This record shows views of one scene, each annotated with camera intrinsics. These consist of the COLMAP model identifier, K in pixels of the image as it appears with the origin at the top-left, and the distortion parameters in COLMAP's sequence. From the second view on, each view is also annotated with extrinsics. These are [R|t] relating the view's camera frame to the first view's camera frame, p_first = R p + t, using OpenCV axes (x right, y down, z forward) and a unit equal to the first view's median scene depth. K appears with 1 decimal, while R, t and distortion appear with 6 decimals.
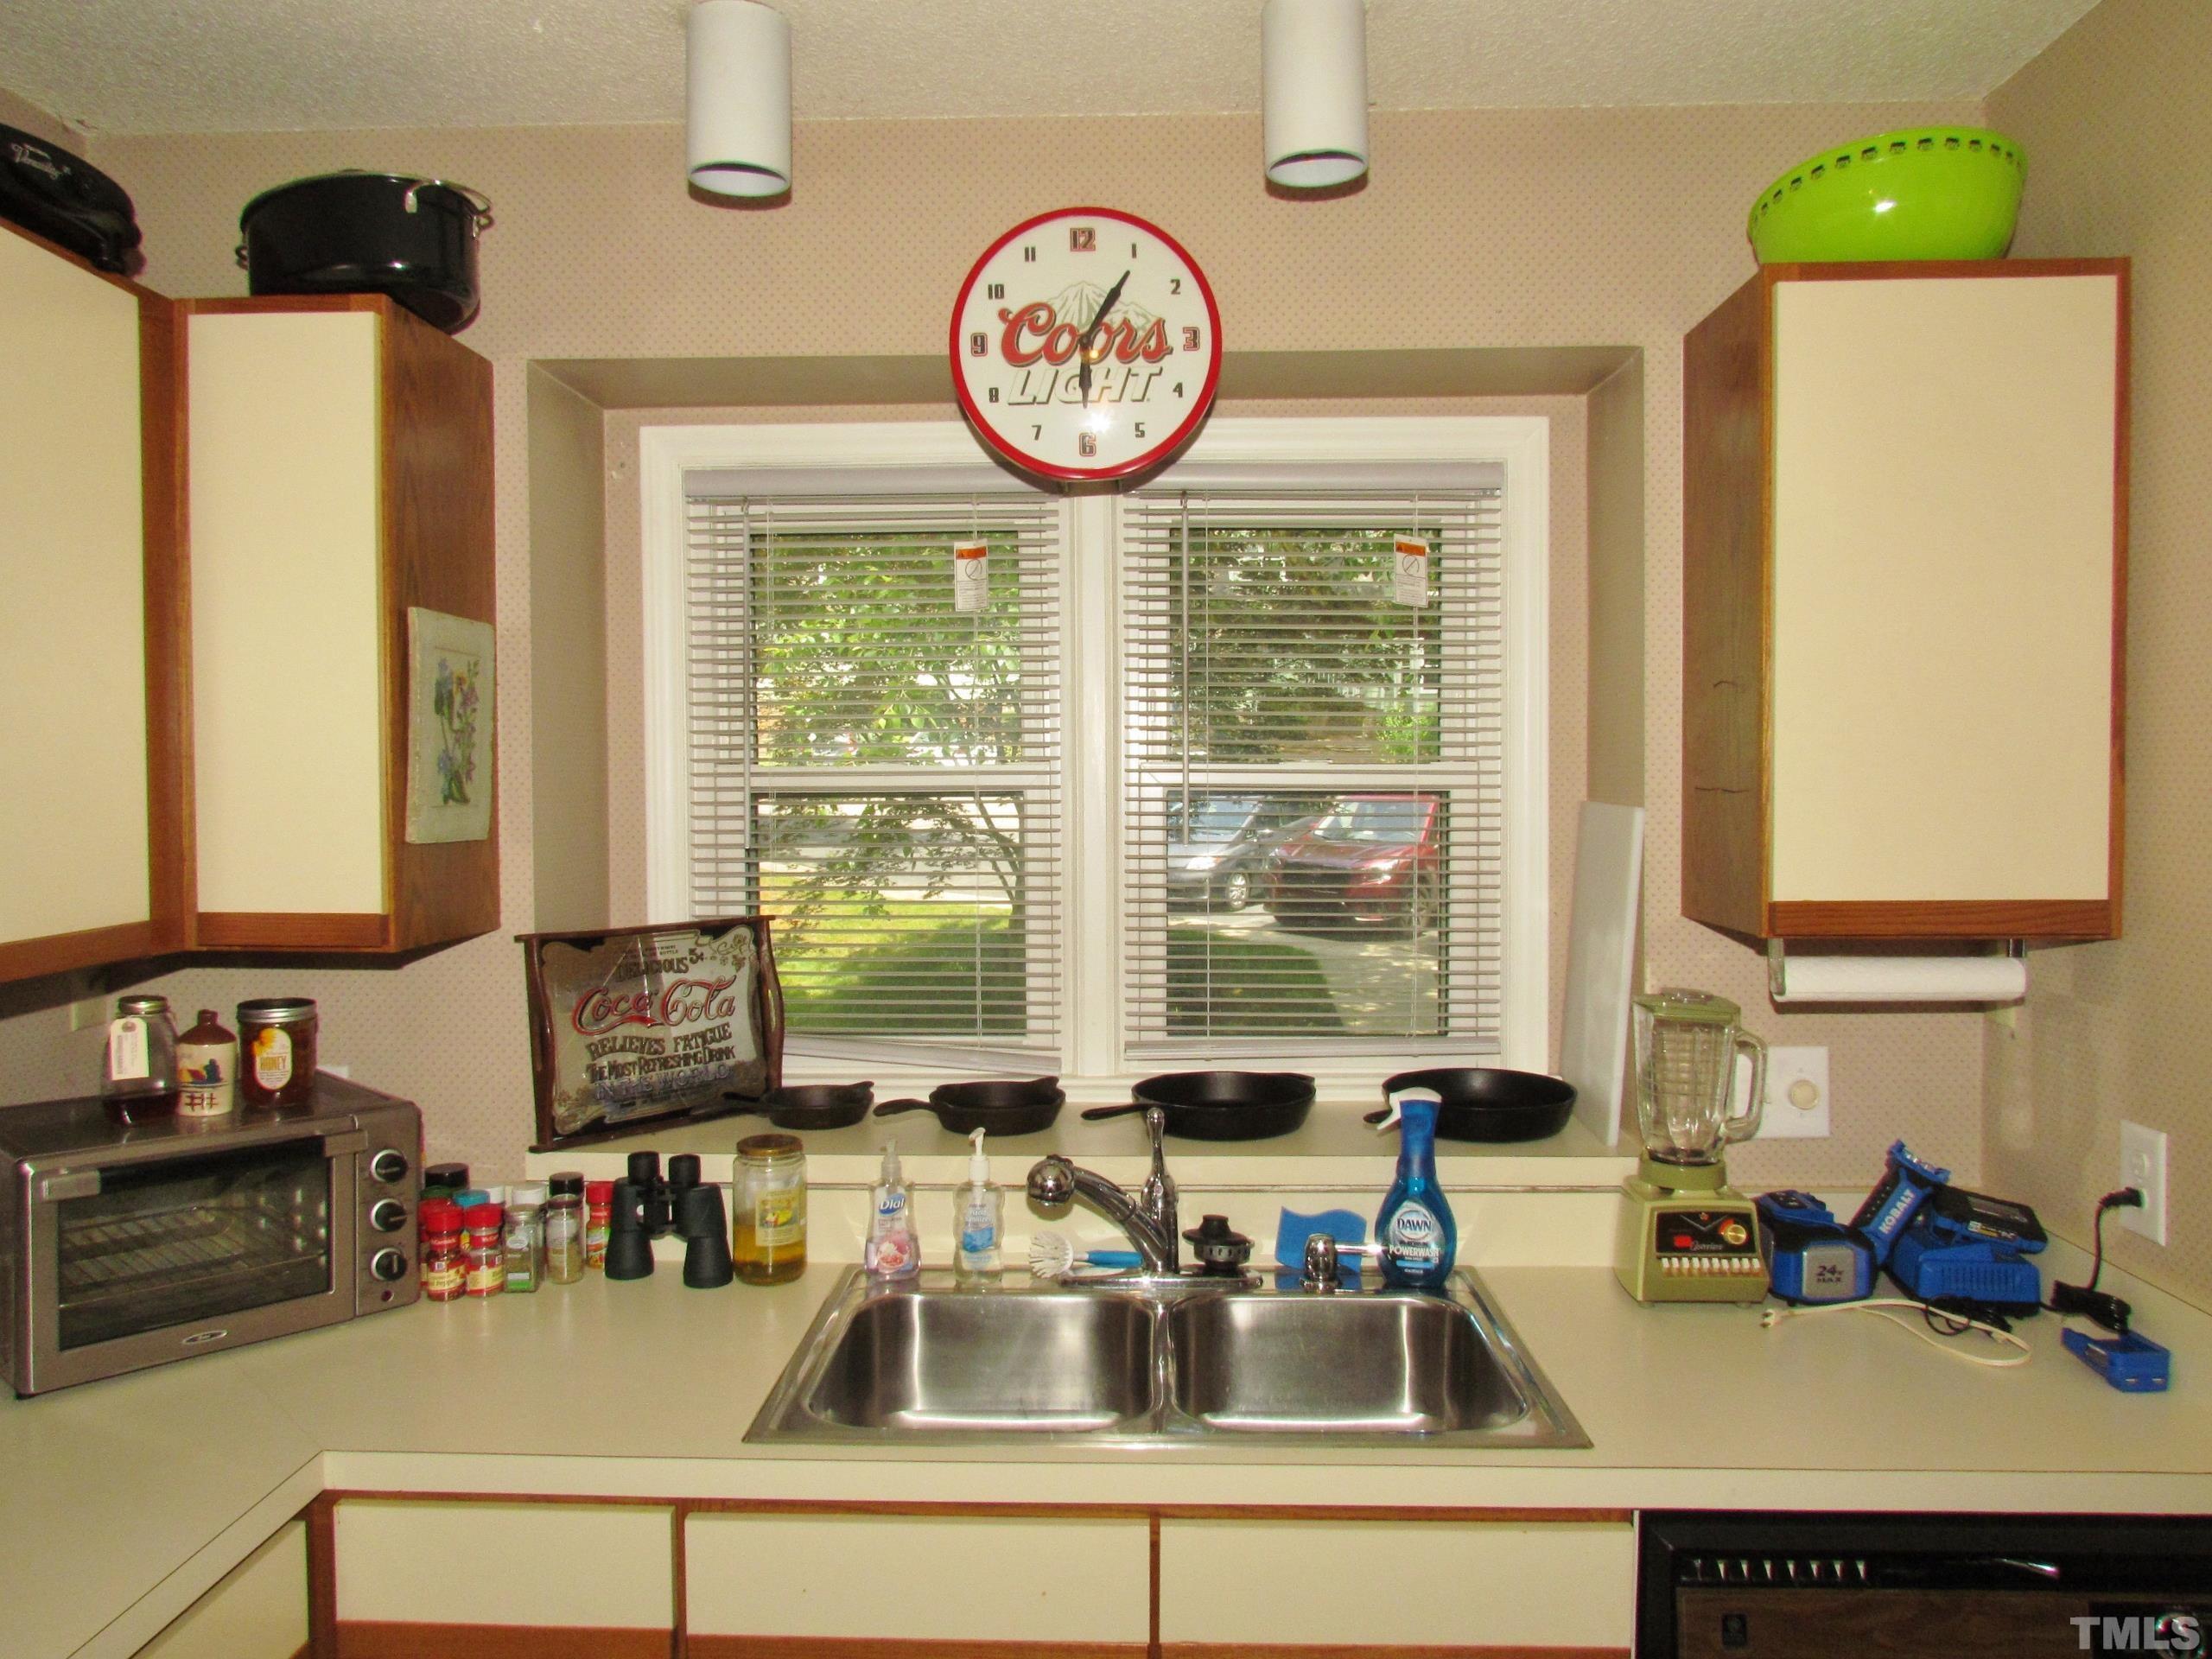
lens RADIAL K [[1565.0, 0, 1089.2], [0, 1565.0, 830.6], [0, 0, 1]] dist [-0.025715, 0.009189]
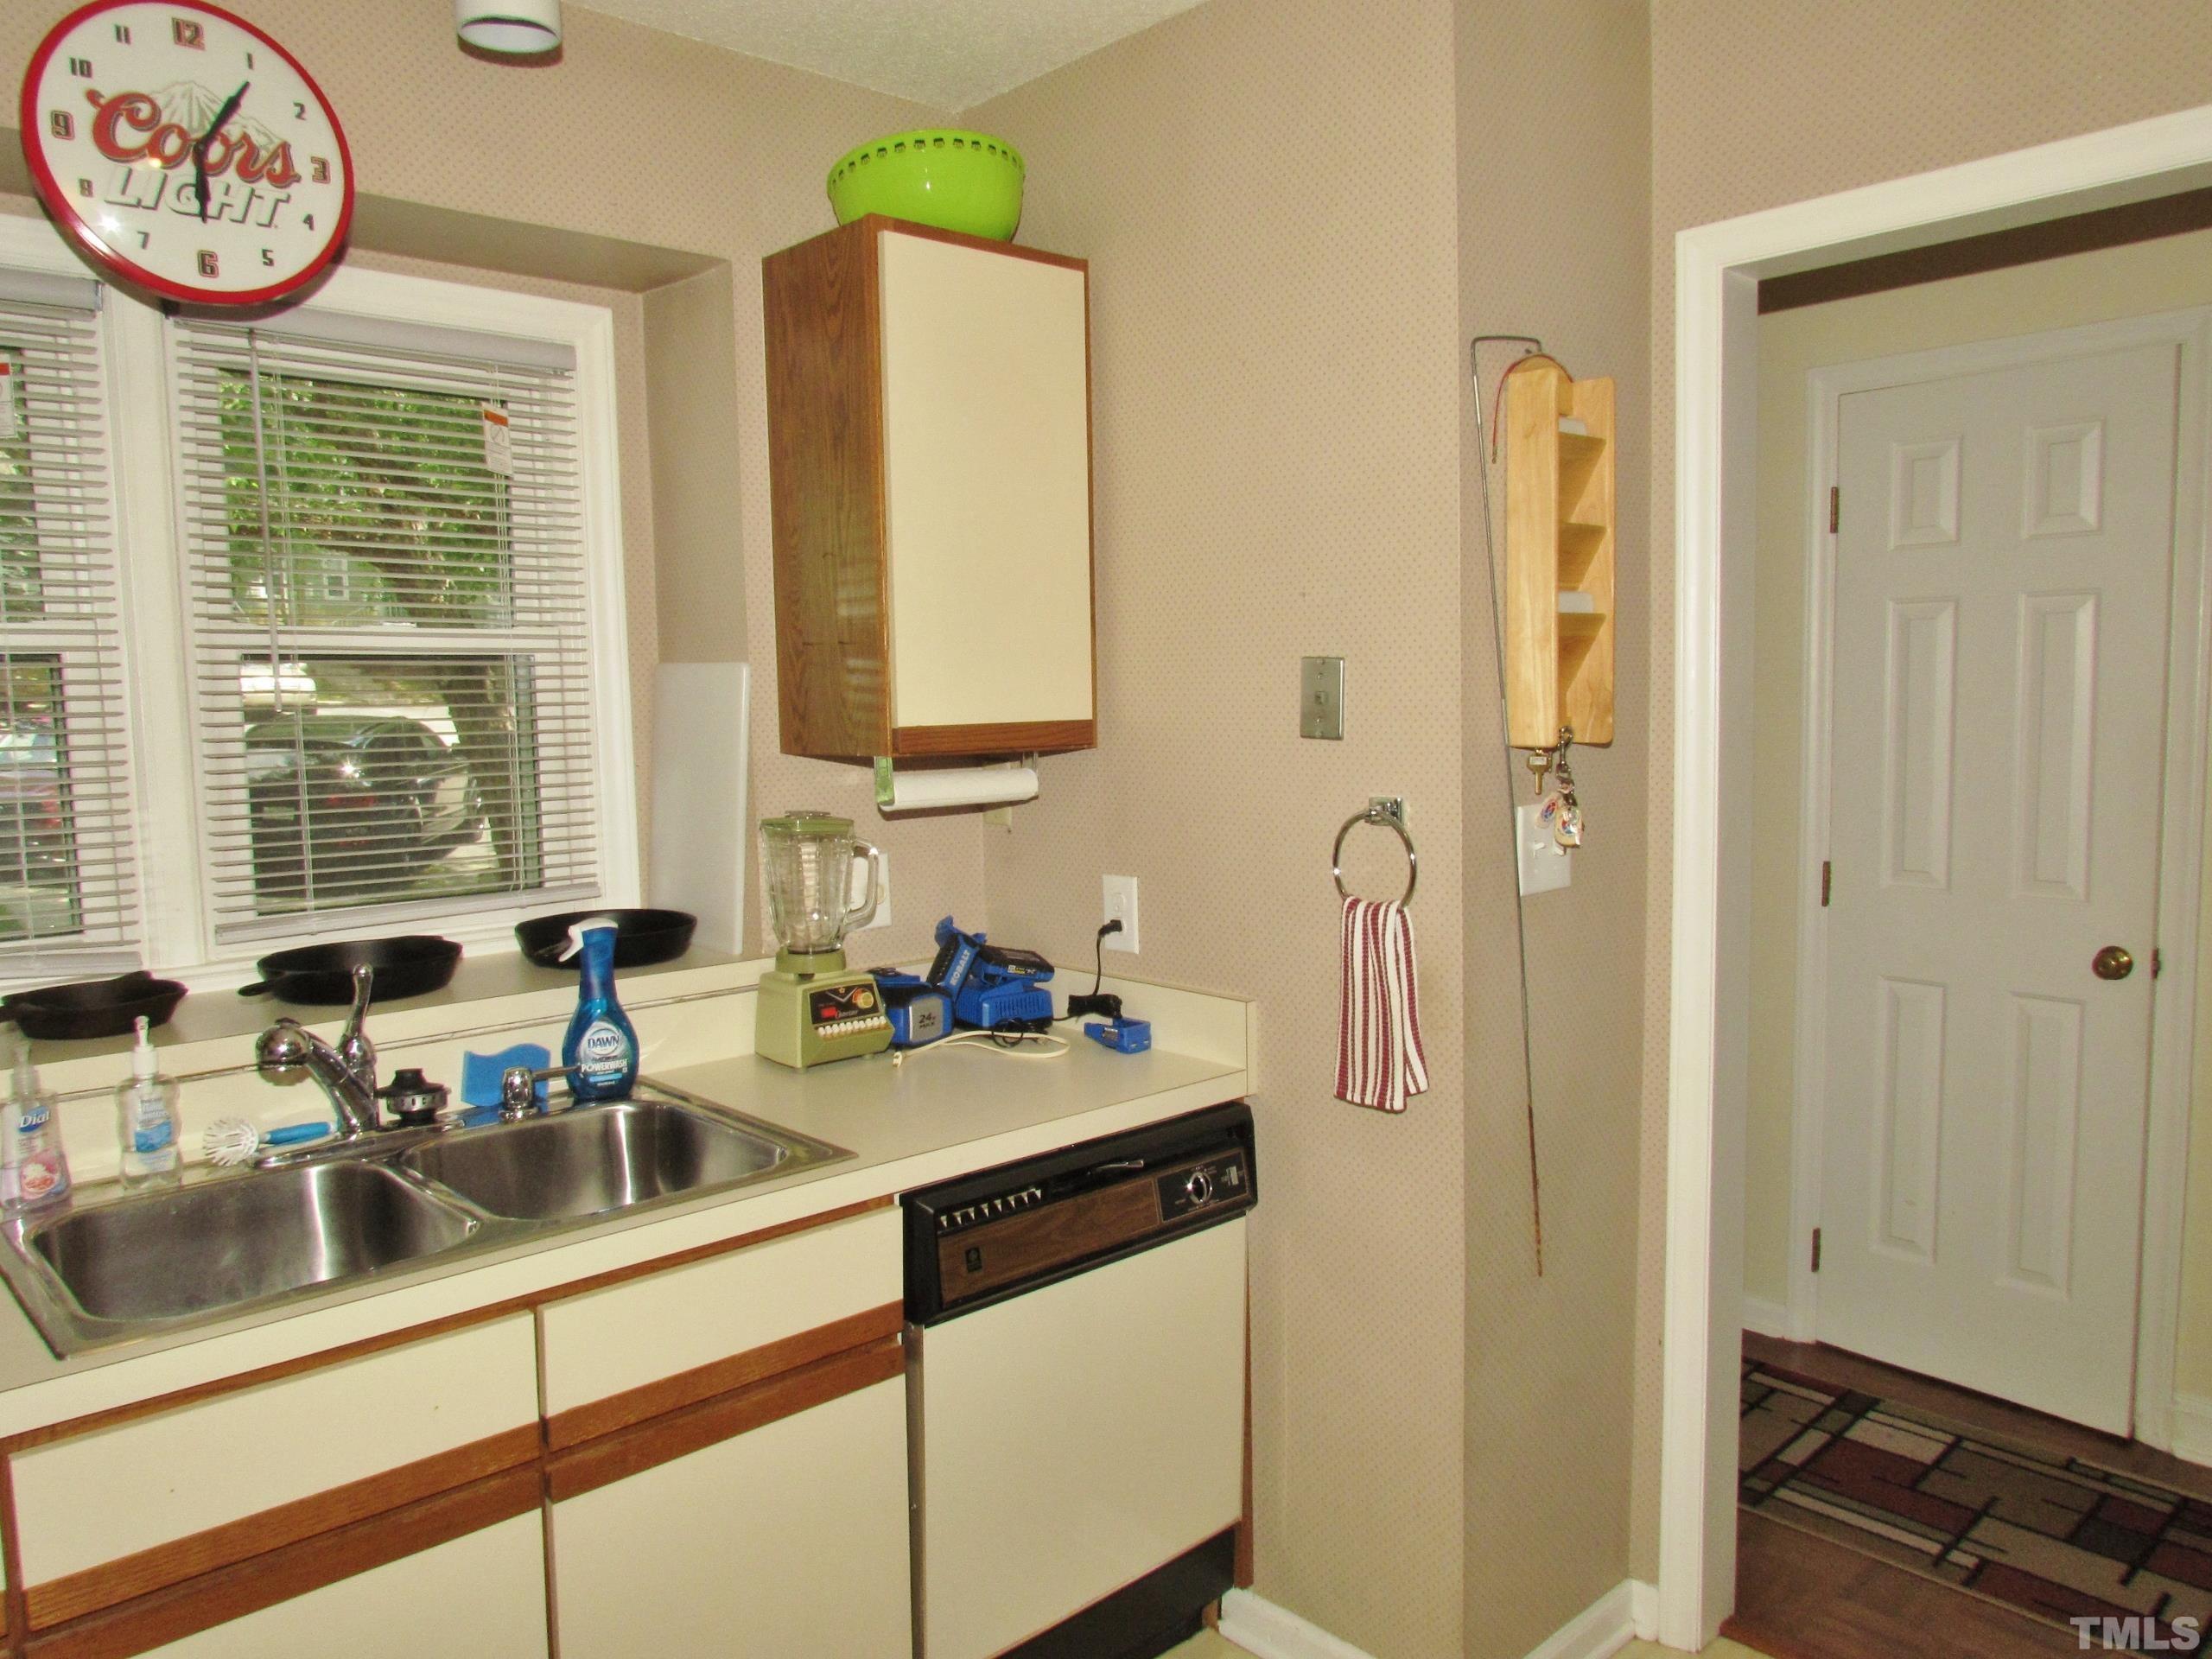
lens RADIAL K [[1550.2, 0, 1106.0], [0, 1550.2, 829.5], [0, 0, 1]] dist [-0.054414, 0.016170]
pose [[0.705399, -0.071536, 0.705191, -0.287122], [0.032255, 0.997103, 0.068883, 0.040200], [-0.708076, -0.025844, 0.705663, -0.007282]]
